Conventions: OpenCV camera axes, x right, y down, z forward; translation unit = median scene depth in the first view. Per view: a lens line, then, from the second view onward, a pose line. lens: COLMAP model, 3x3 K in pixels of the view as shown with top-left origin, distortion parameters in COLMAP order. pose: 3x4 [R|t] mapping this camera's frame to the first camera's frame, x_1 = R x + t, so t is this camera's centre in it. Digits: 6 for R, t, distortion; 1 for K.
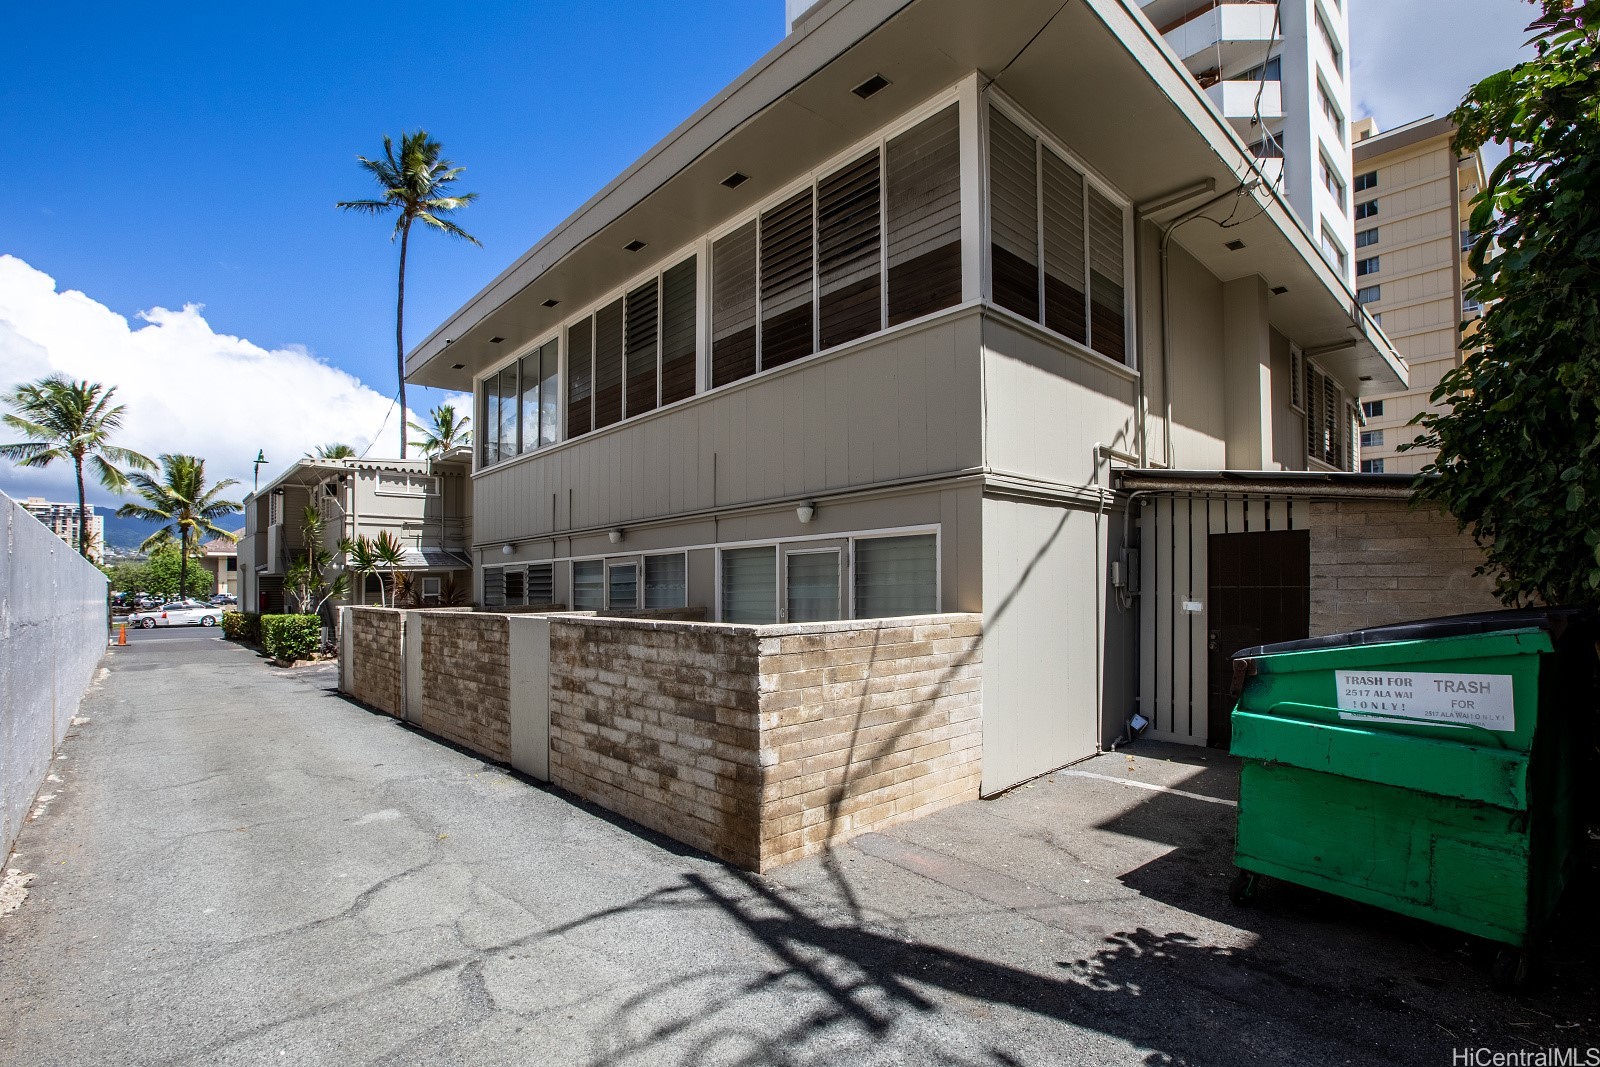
lens RADIAL K [[726.0, 0, 755.9], [0, 726.0, 570.7], [0, 0, 1]] dist [-0.028275, 0.003298]
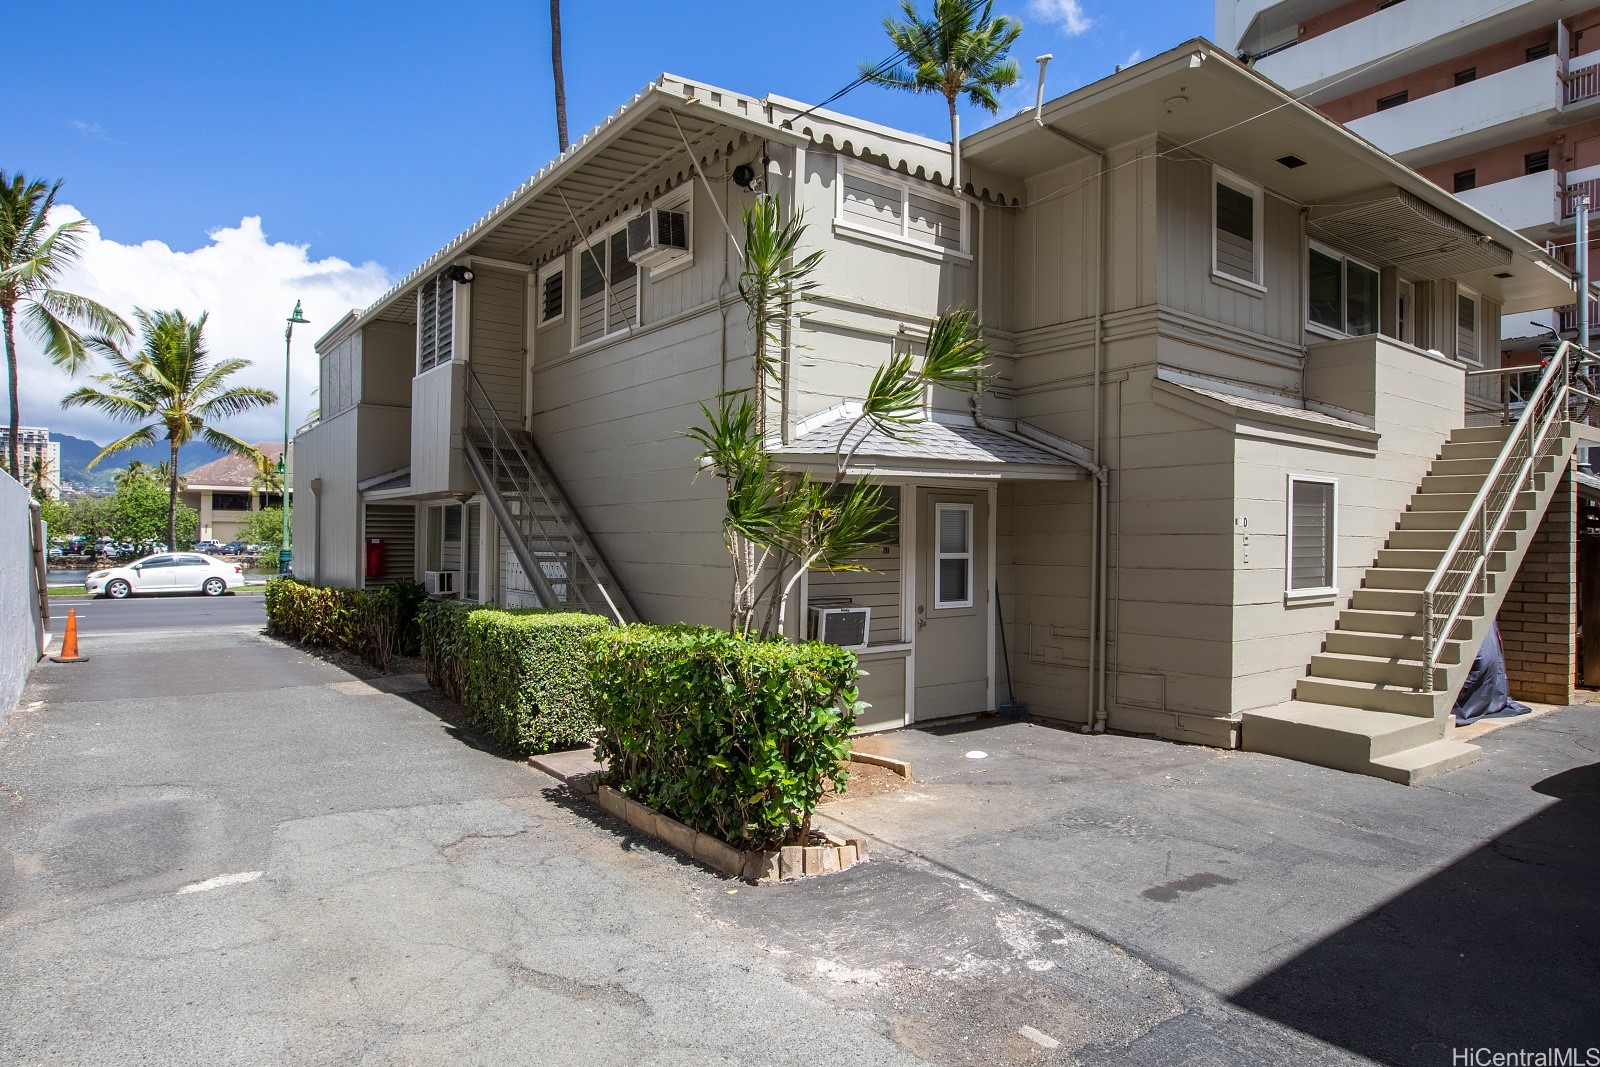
lens RADIAL K [[948.4, 0, 797.3], [0, 948.4, 536.9], [0, 0, 1]] dist [-0.033932, -0.002146]
pose [[0.997347, 0.016500, -0.070904, -0.451793], [-0.015316, 0.999735, 0.017210, 0.017155], [0.071169, -0.016078, 0.997335, 0.516778]]
